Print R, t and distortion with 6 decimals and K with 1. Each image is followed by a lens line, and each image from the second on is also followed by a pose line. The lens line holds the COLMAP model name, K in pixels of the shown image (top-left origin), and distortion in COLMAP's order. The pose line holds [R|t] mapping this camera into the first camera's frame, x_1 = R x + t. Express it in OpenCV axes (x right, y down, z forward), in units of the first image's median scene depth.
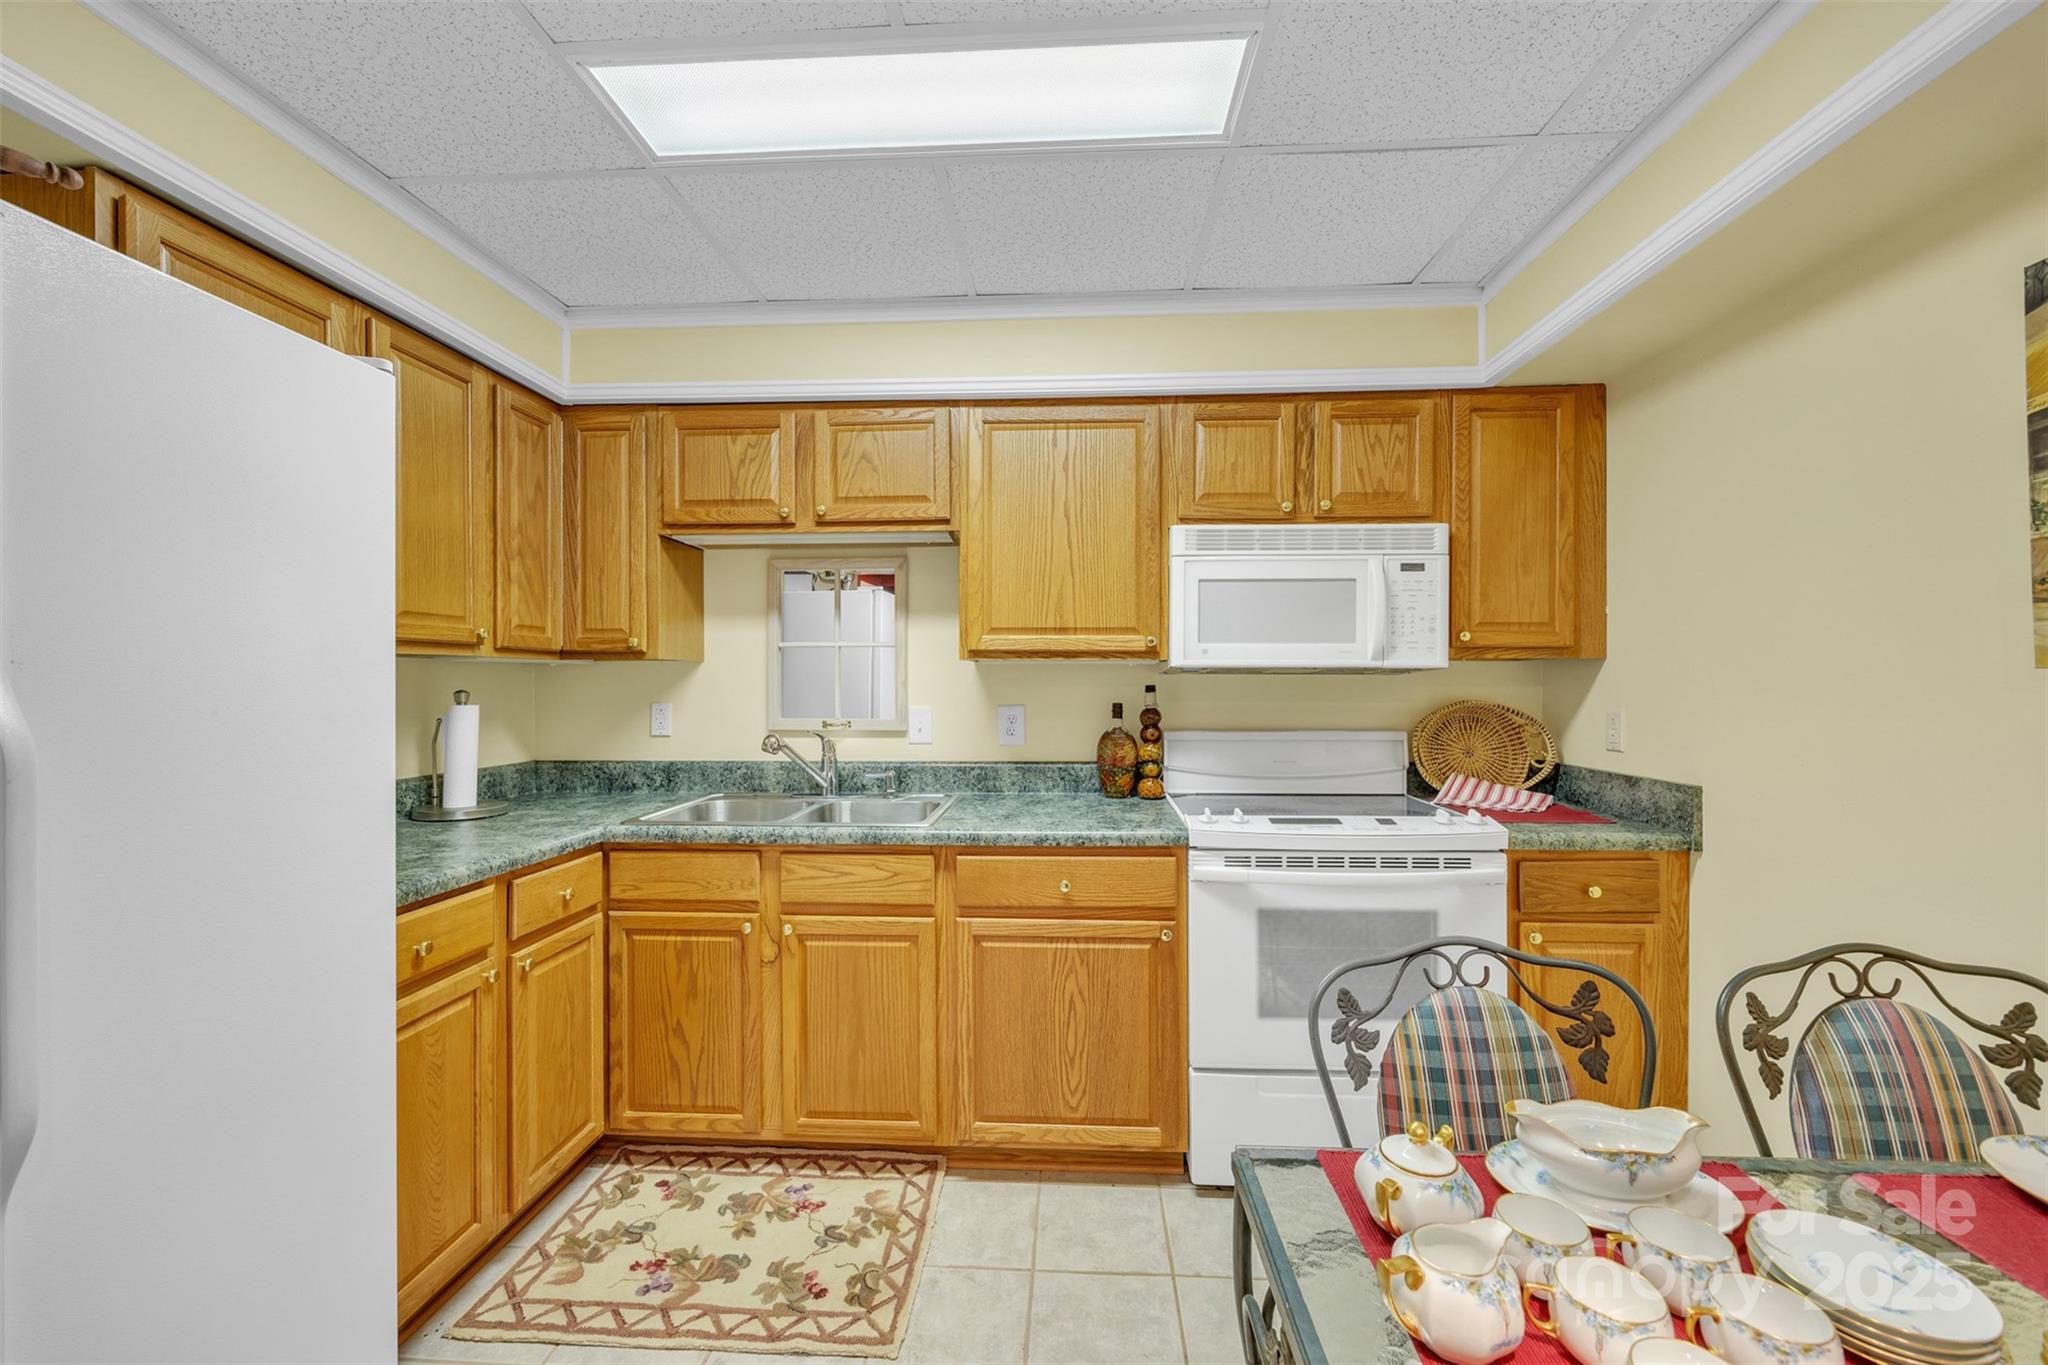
lens RADIAL K [[797.3, 0, 1028.8], [0, 797.3, 683.4], [0, 0, 1]] dist [-0.001770, 0.000725]
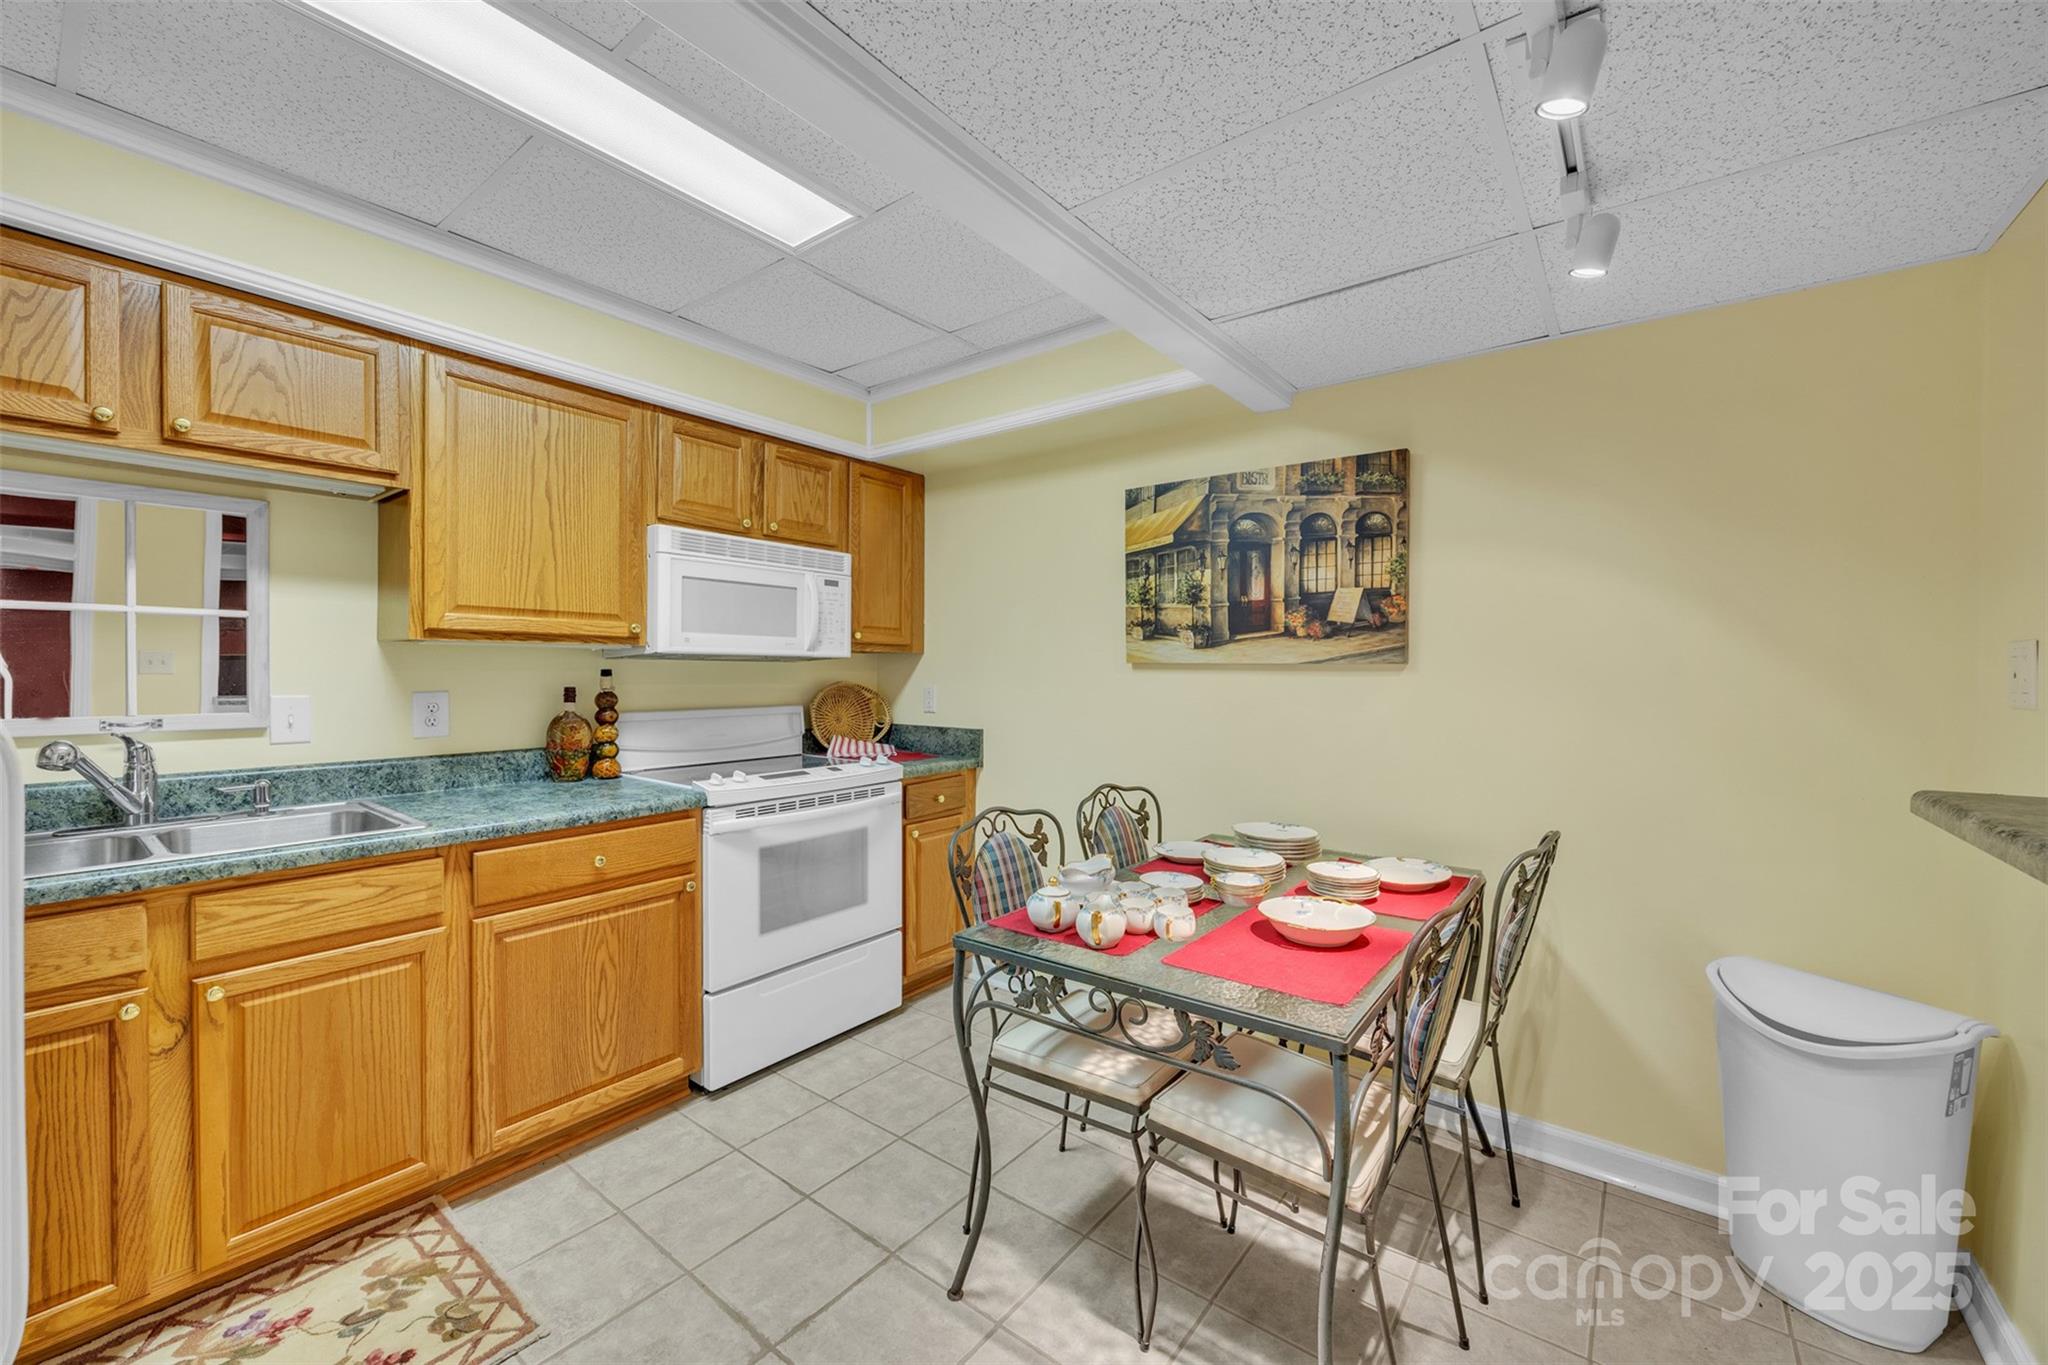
lens RADIAL K [[797.3, 0, 1029.4], [0, 797.3, 678.5], [0, 0, 1]] dist [-0.001770, 0.000725]
pose [[0.564556, -0.005055, 0.825379, -0.469323], [-0.003340, 0.999959, 0.008408, 0.004327], [-0.825388, -0.007503, 0.564516, -0.048475]]
